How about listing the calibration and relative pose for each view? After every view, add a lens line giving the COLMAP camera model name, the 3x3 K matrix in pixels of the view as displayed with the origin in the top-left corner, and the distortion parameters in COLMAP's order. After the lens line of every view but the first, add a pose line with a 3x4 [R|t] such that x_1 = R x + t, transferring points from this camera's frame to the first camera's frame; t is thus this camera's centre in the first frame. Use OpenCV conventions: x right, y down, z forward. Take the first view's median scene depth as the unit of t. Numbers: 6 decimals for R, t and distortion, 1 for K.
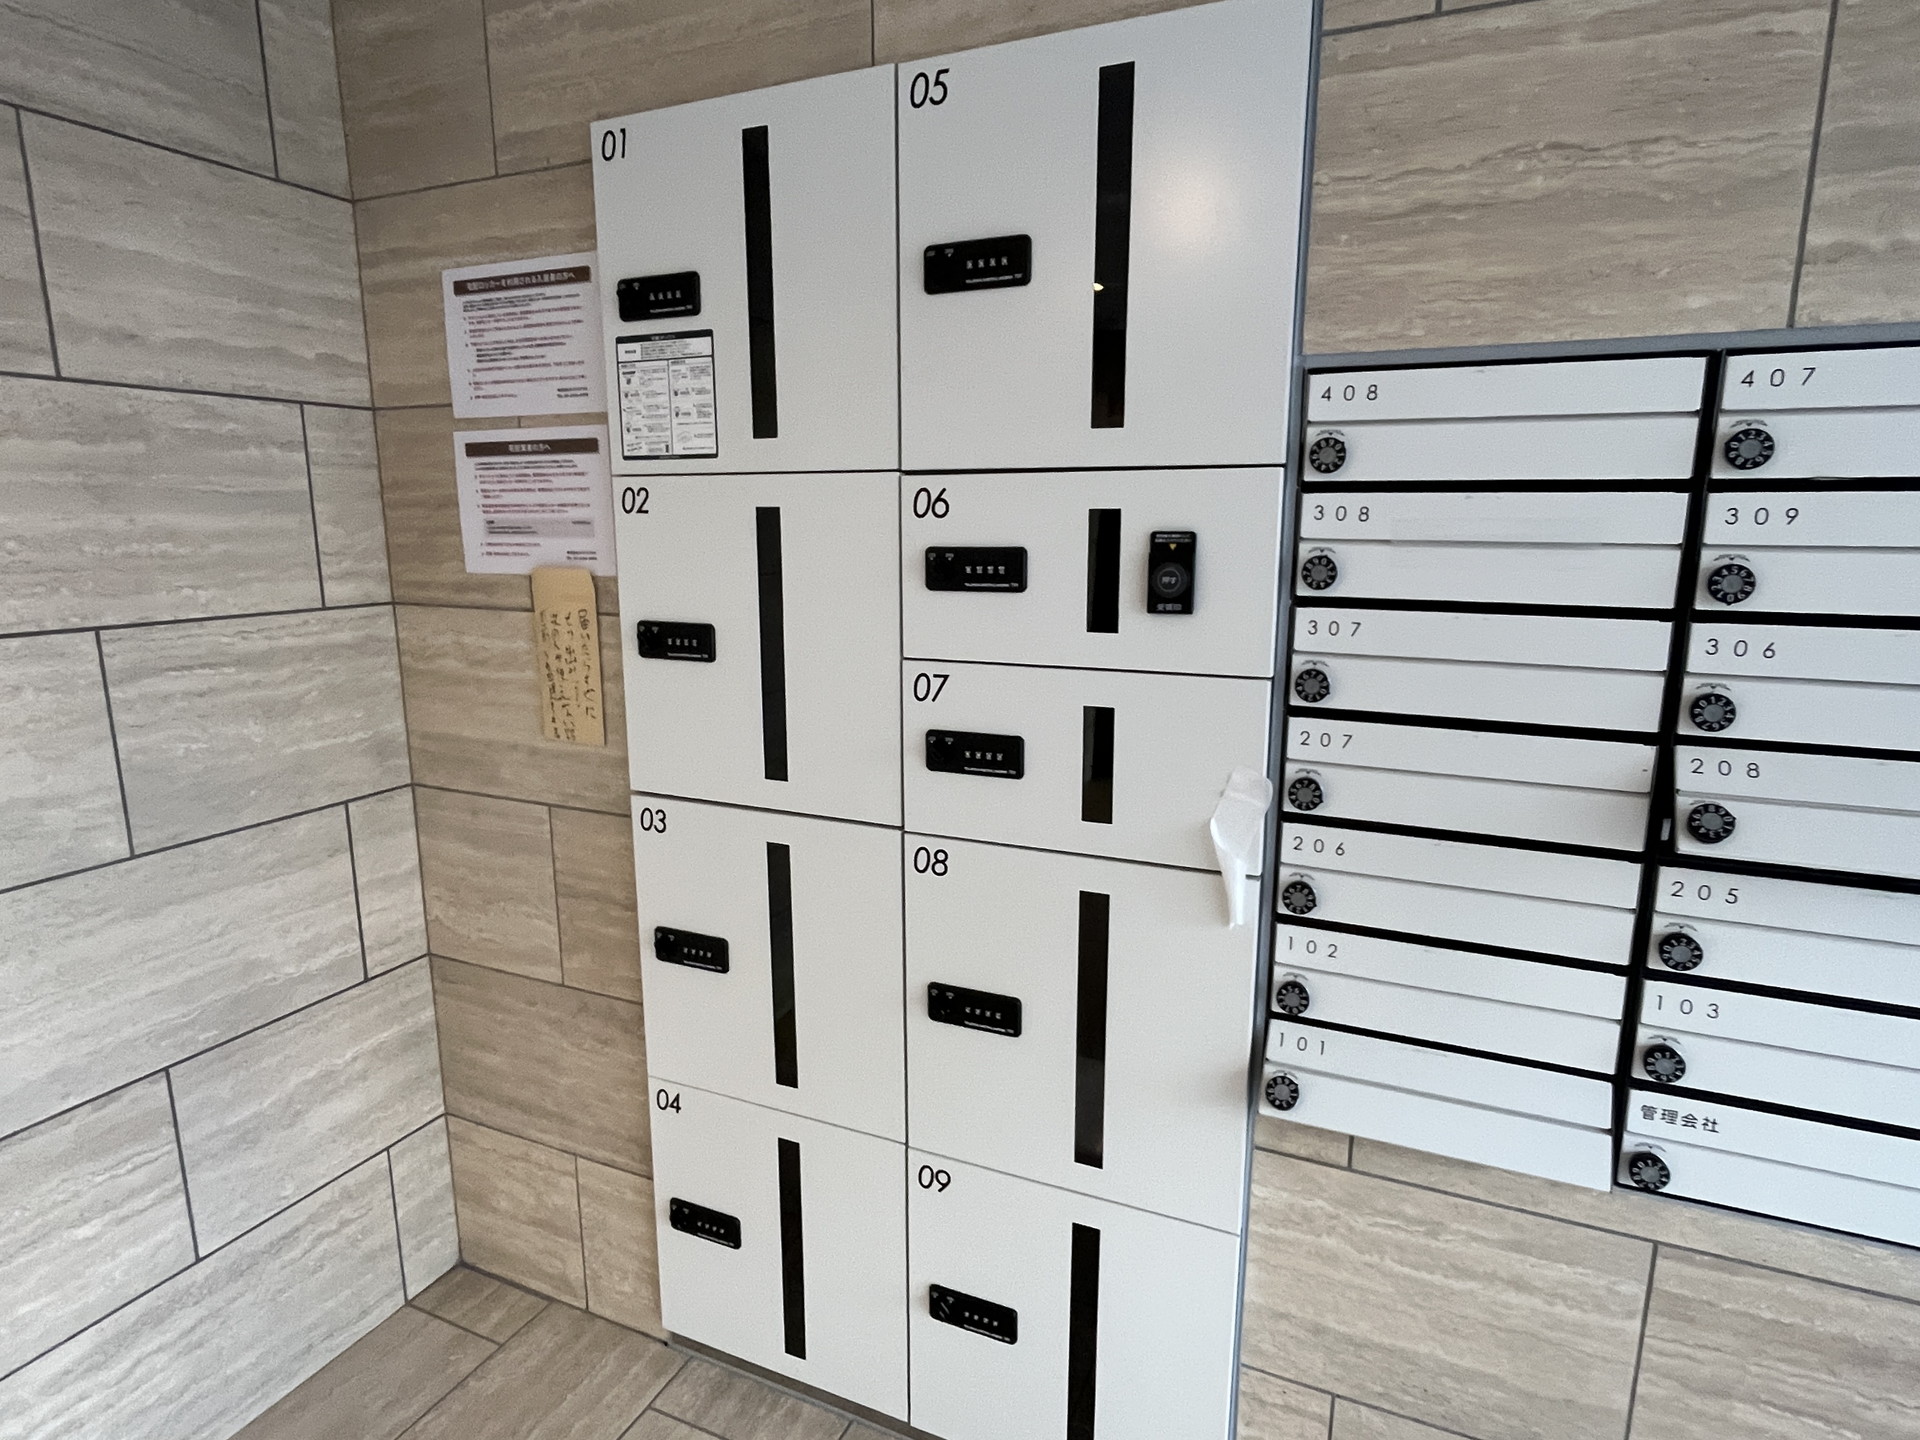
lens RADIAL K [[1056.6, 0, 962.9], [0, 1056.6, 722.7], [0, 0, 1]] dist [-0.003155, -0.001222]
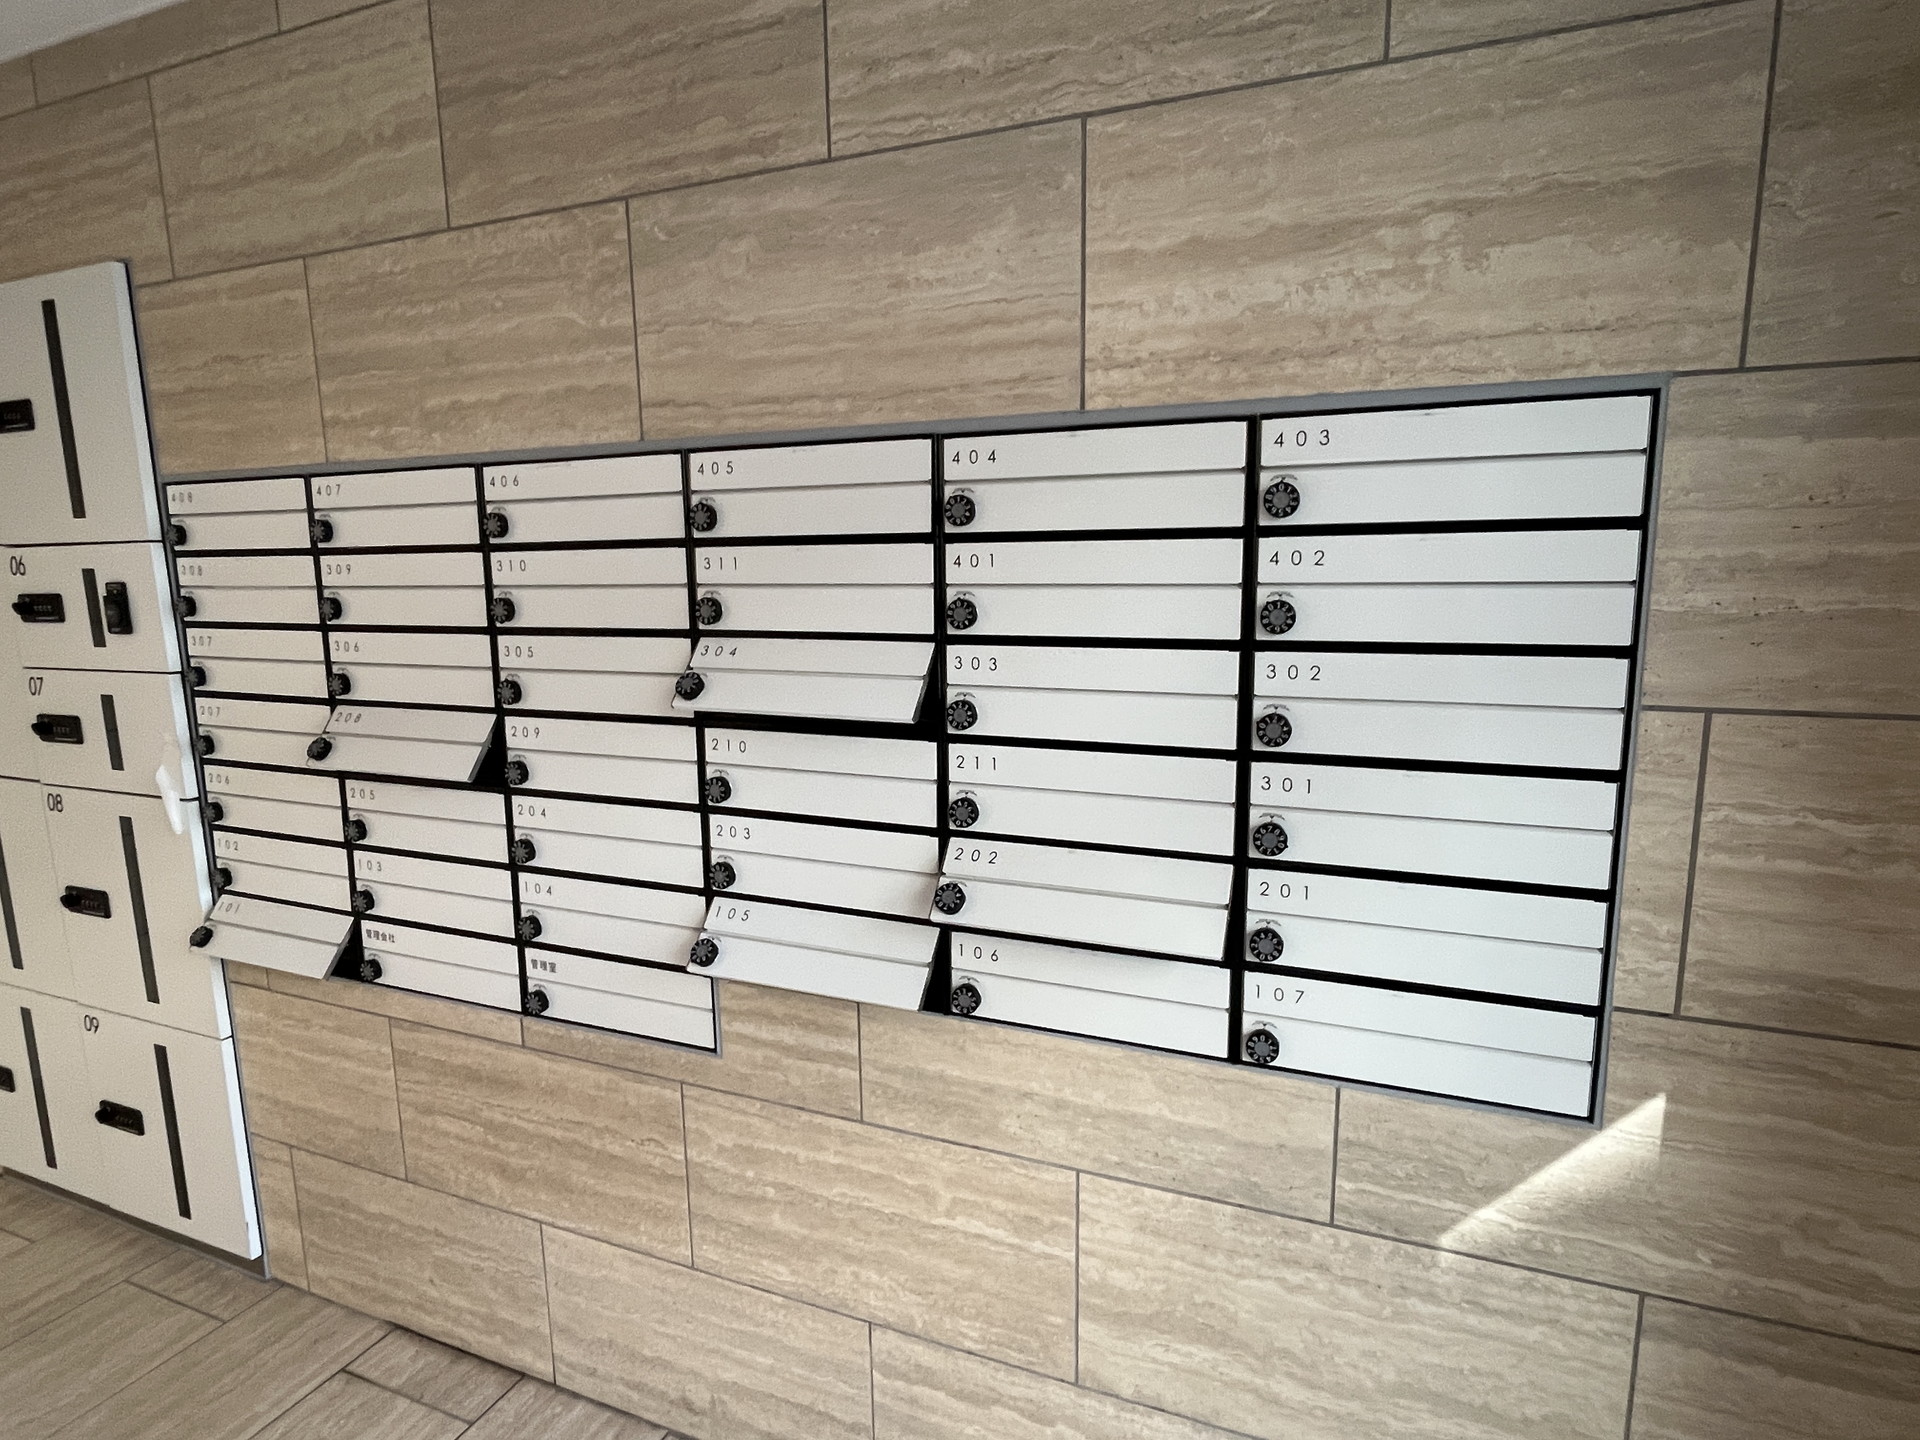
lens RADIAL K [[1056.6, 0, 909.7], [0, 1056.6, 743.6], [0, 0, 1]] dist [-0.003155, -0.001222]
pose [[0.999847, -0.014155, 0.010275, 1.264891], [0.014402, 0.999600, -0.024324, 0.109854], [-0.009927, 0.024469, 0.999651, -0.553464]]
